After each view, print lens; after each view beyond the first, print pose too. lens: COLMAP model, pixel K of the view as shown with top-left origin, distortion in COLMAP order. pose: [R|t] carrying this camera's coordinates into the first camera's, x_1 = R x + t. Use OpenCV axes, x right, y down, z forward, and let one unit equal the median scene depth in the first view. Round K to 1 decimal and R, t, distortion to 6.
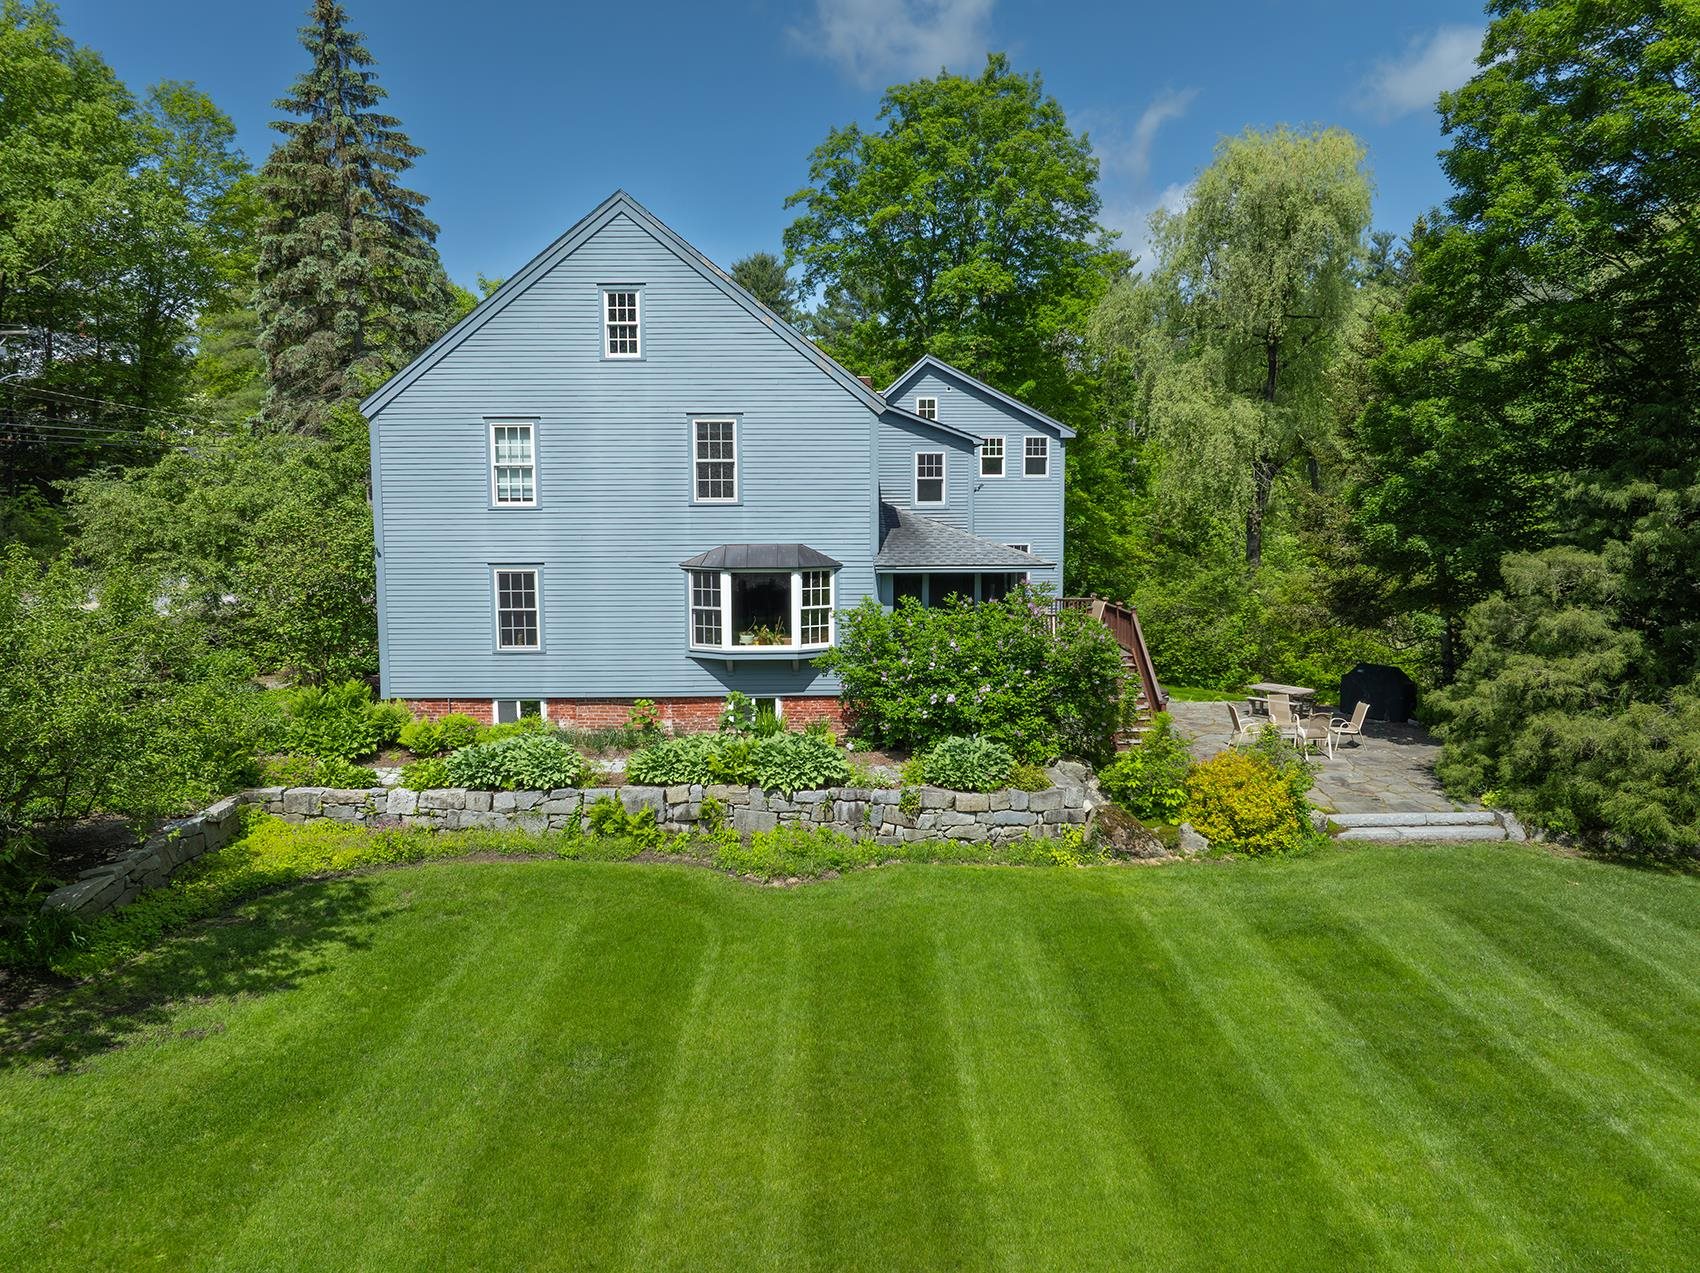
lens RADIAL K [[1216.2, 0, 871.9], [0, 1216.2, 629.6], [0, 0, 1]] dist [-0.023623, 0.002529]
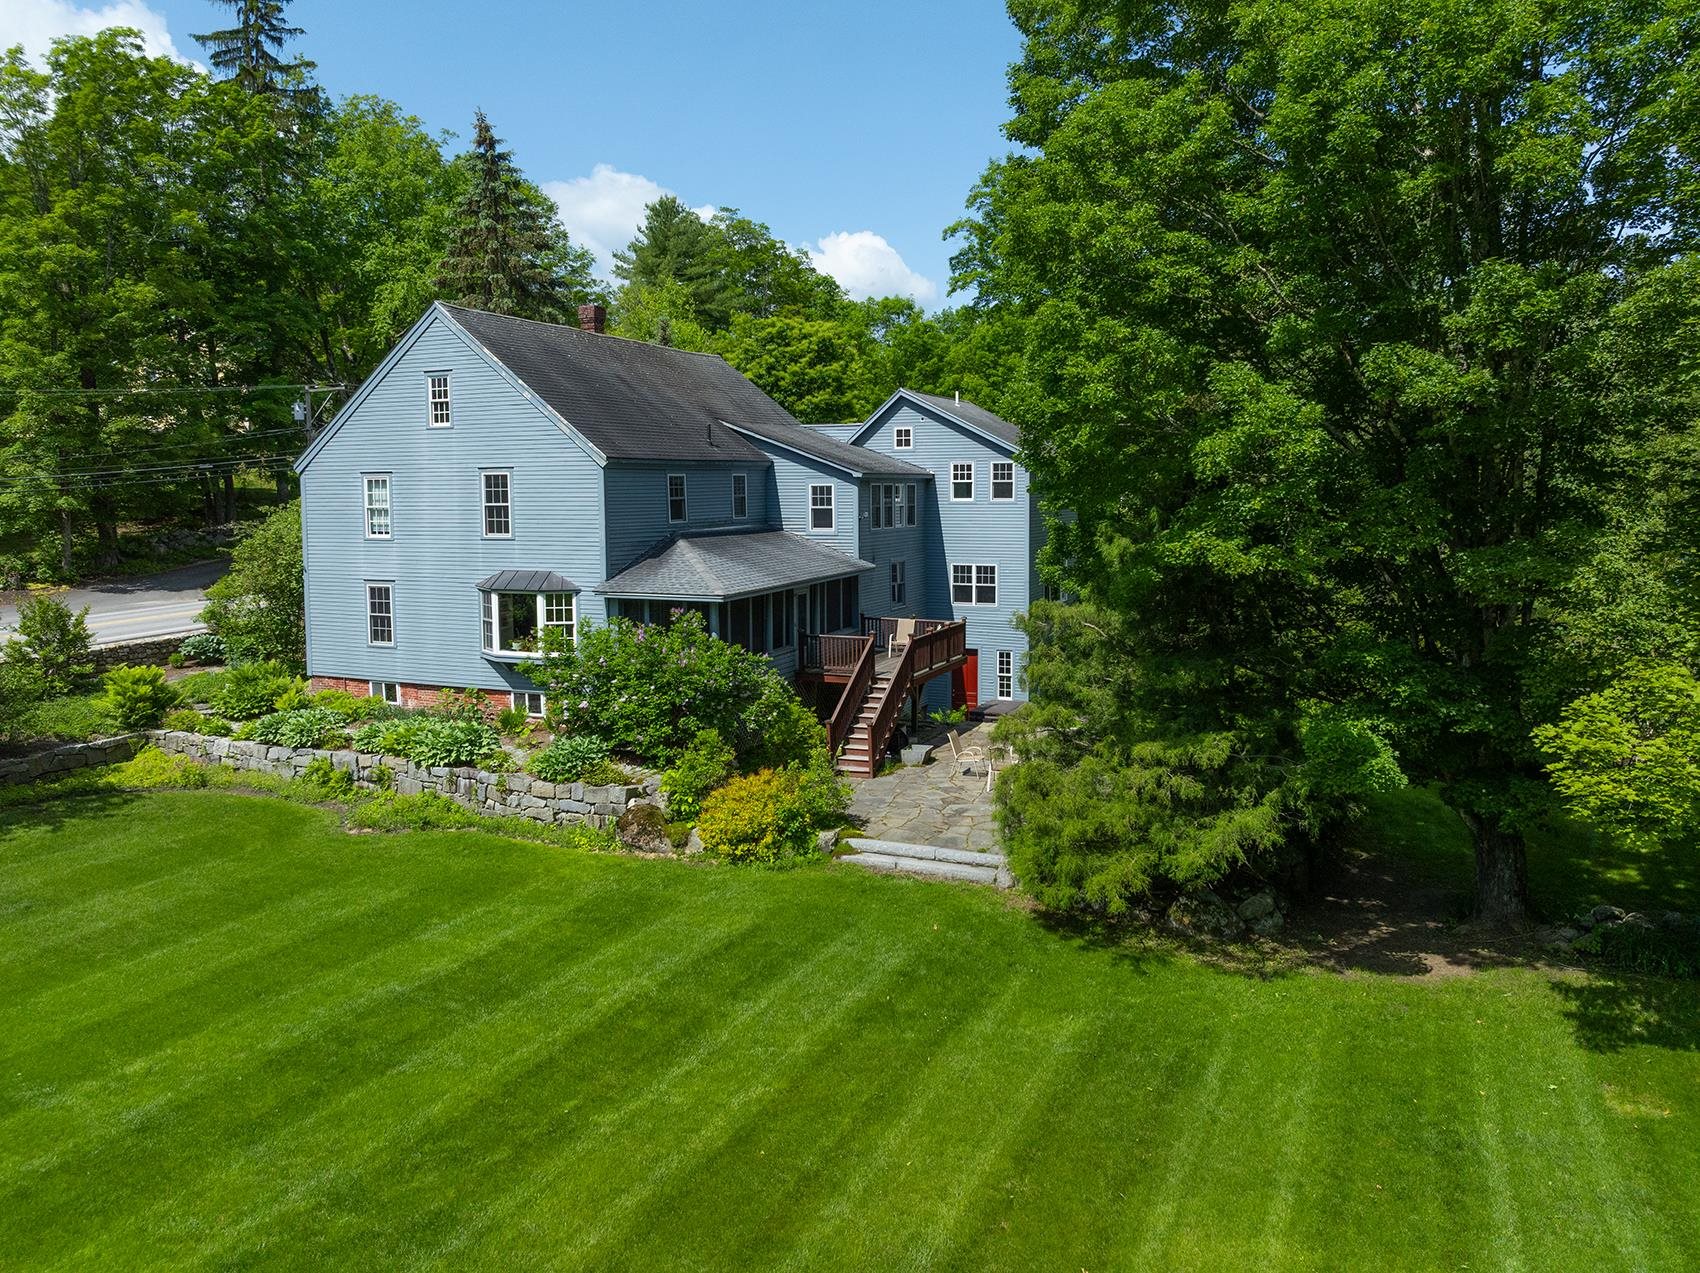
lens RADIAL K [[1219.2, 0, 856.7], [0, 1219.2, 581.5], [0, 0, 1]] dist [-0.026435, -0.003100]
pose [[0.902906, 0.031048, -0.428714, 0.763344], [-0.043325, 0.998882, -0.018905, -0.050698], [0.427648, 0.035644, 0.903242, 0.011297]]
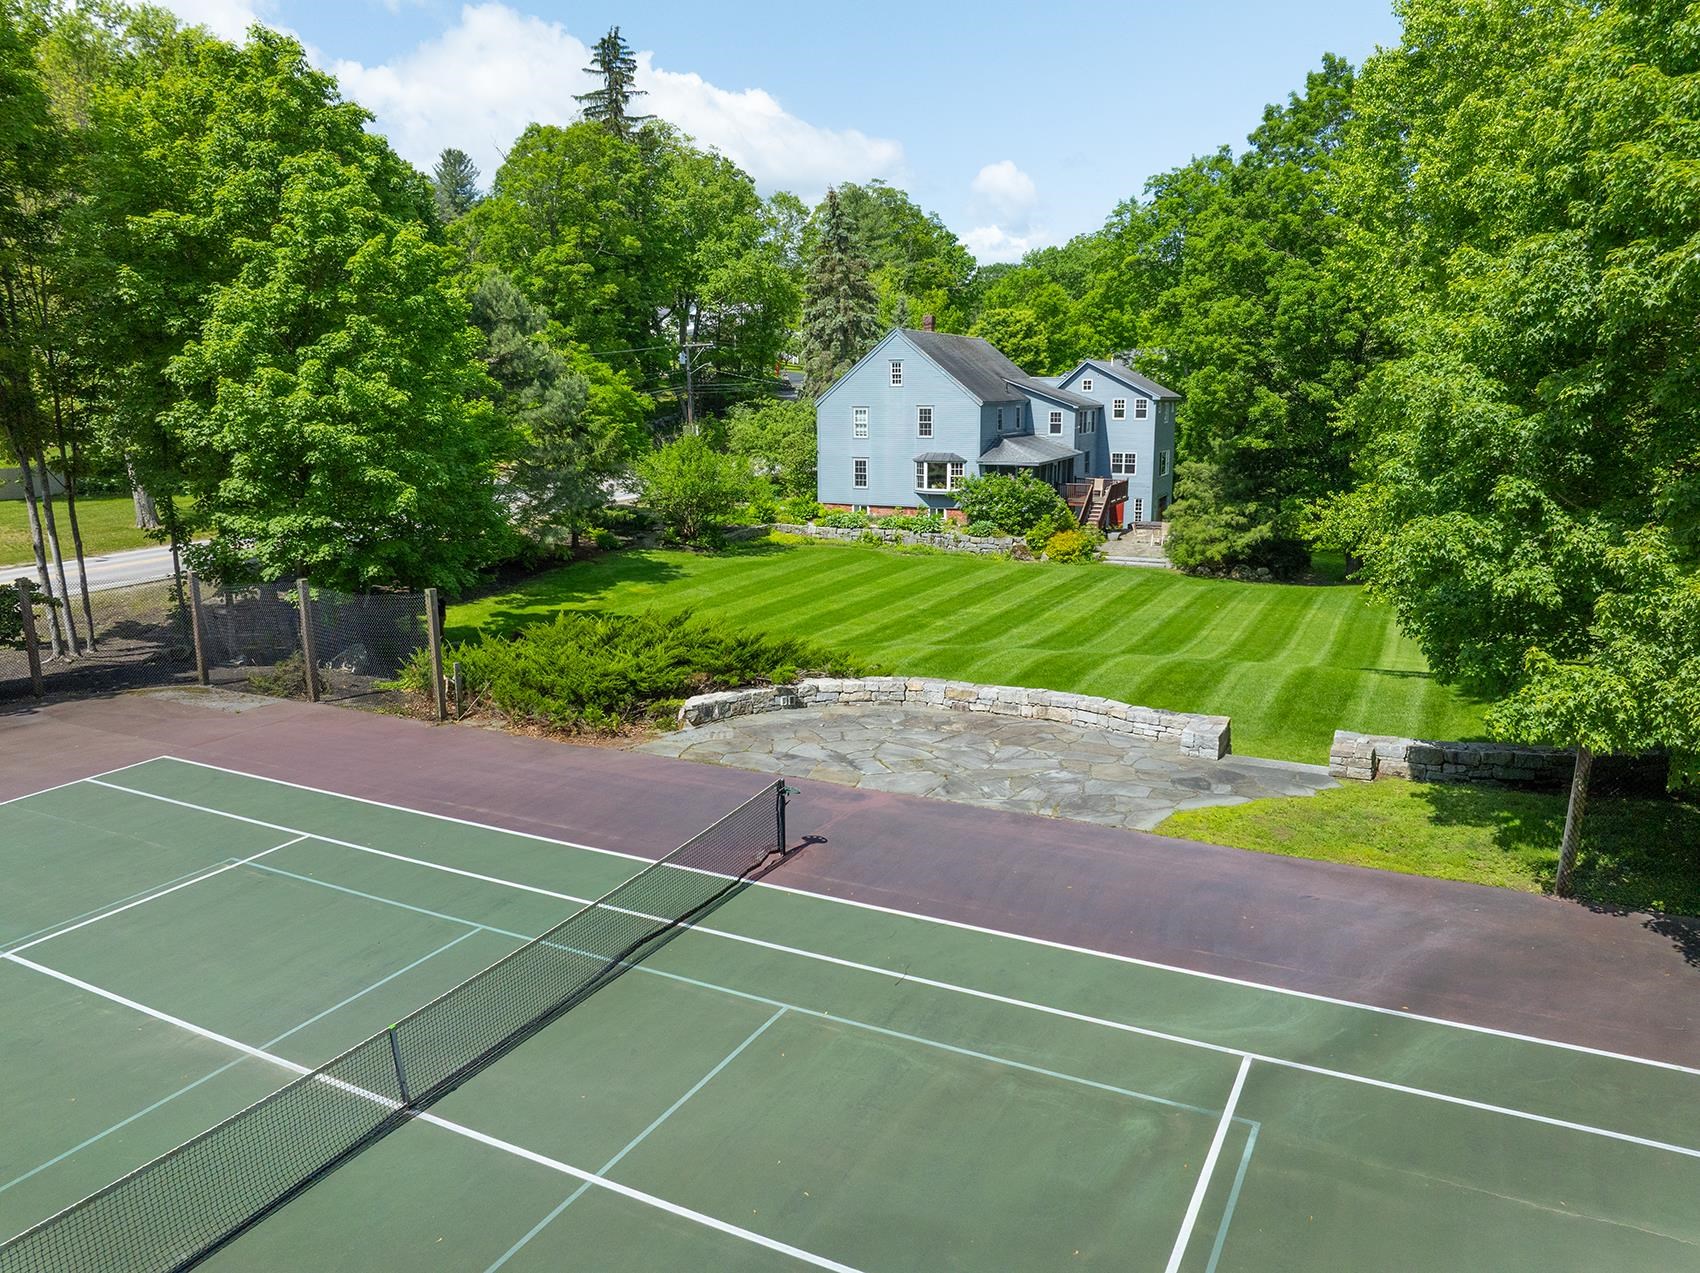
lens RADIAL K [[1190.5, 0, 850.0], [0, 1190.5, 636.5], [0, 0, 1]] dist [-0.026503, 0.000320]
pose [[0.887682, 0.092793, -0.451011, 1.005798], [-0.048474, 0.992873, 0.108872, 0.062049], [0.457899, -0.074781, 0.885853, -1.558774]]
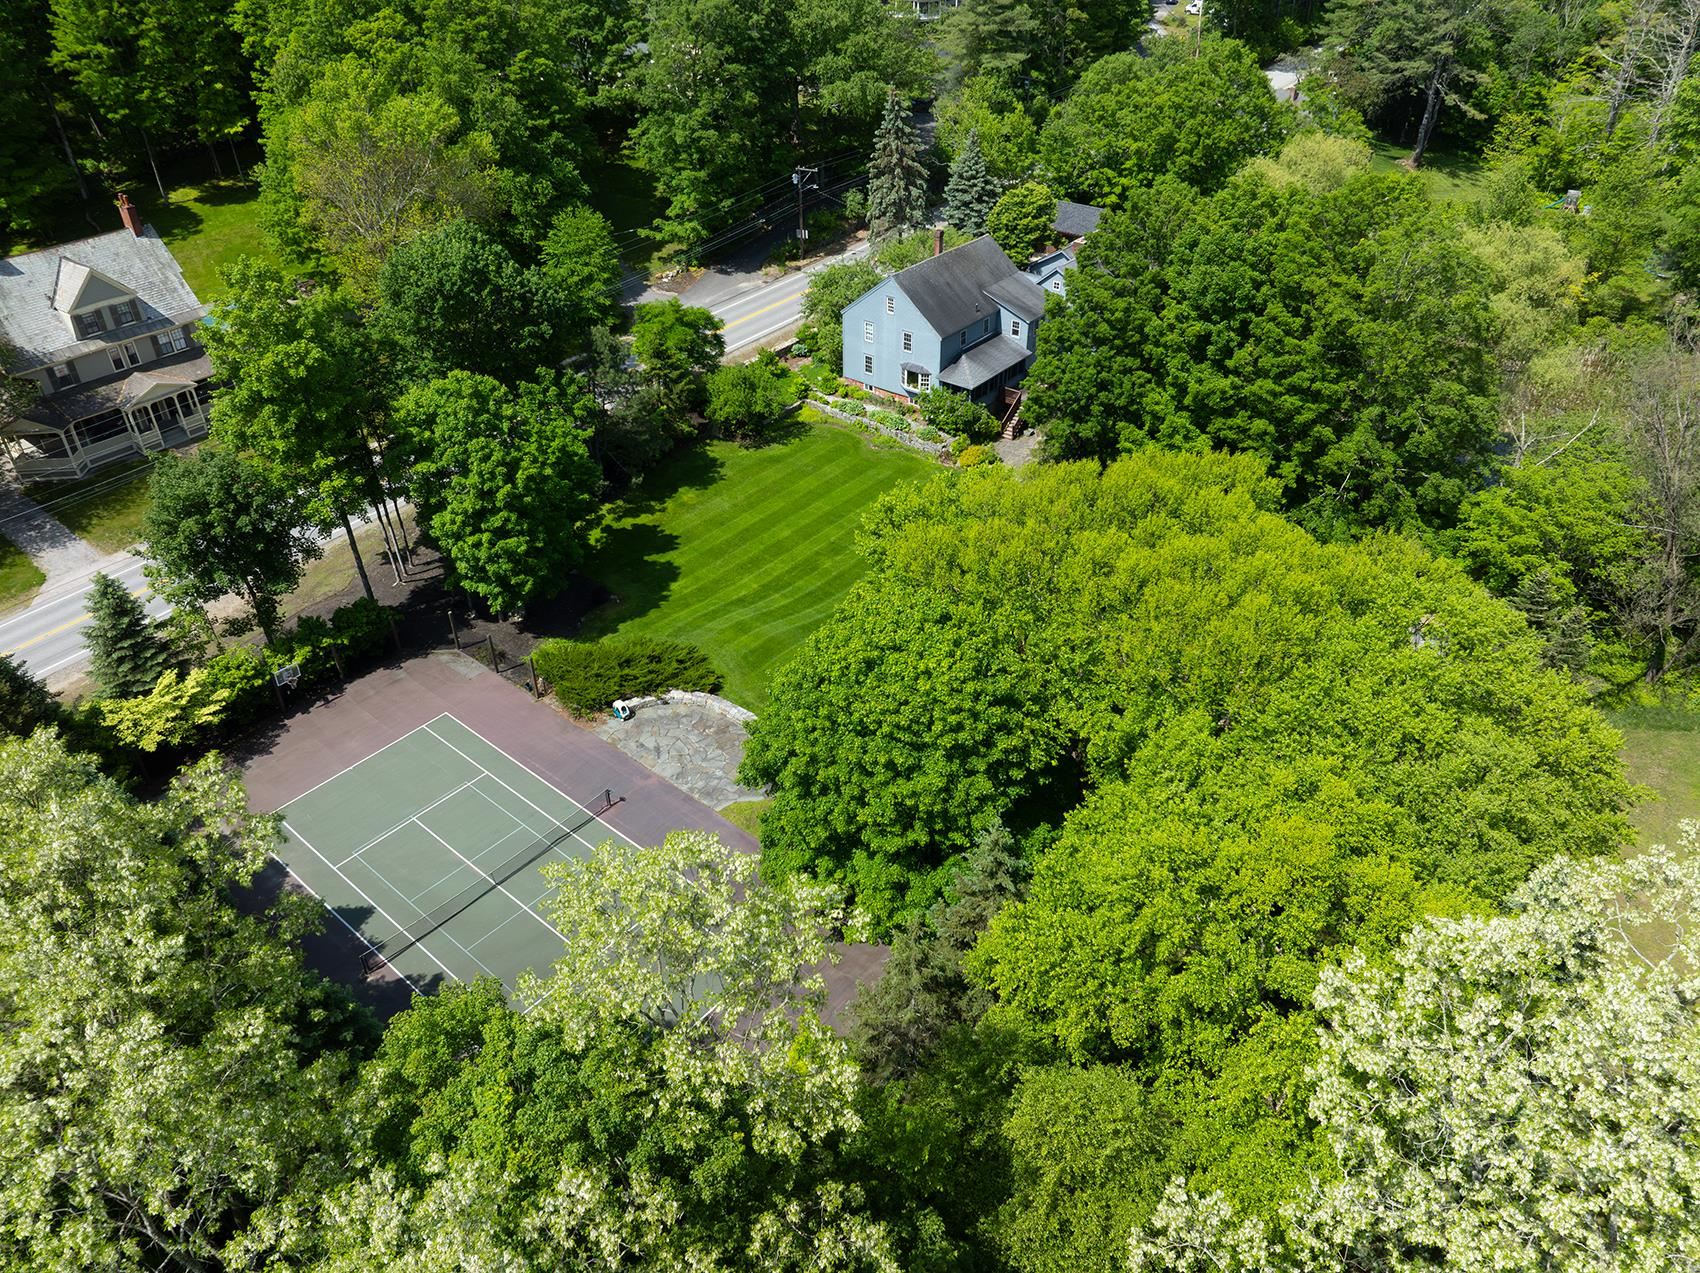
lens RADIAL K [[1174.0, 0, 888.7], [0, 1174.0, 630.9], [0, 0, 1]] dist [-0.021575, 0.000279]
pose [[0.779544, 0.372654, -0.503428, 2.193294], [-0.083903, 0.858637, 0.505670, -1.307320], [0.620702, -0.351953, 0.700612, -2.176879]]
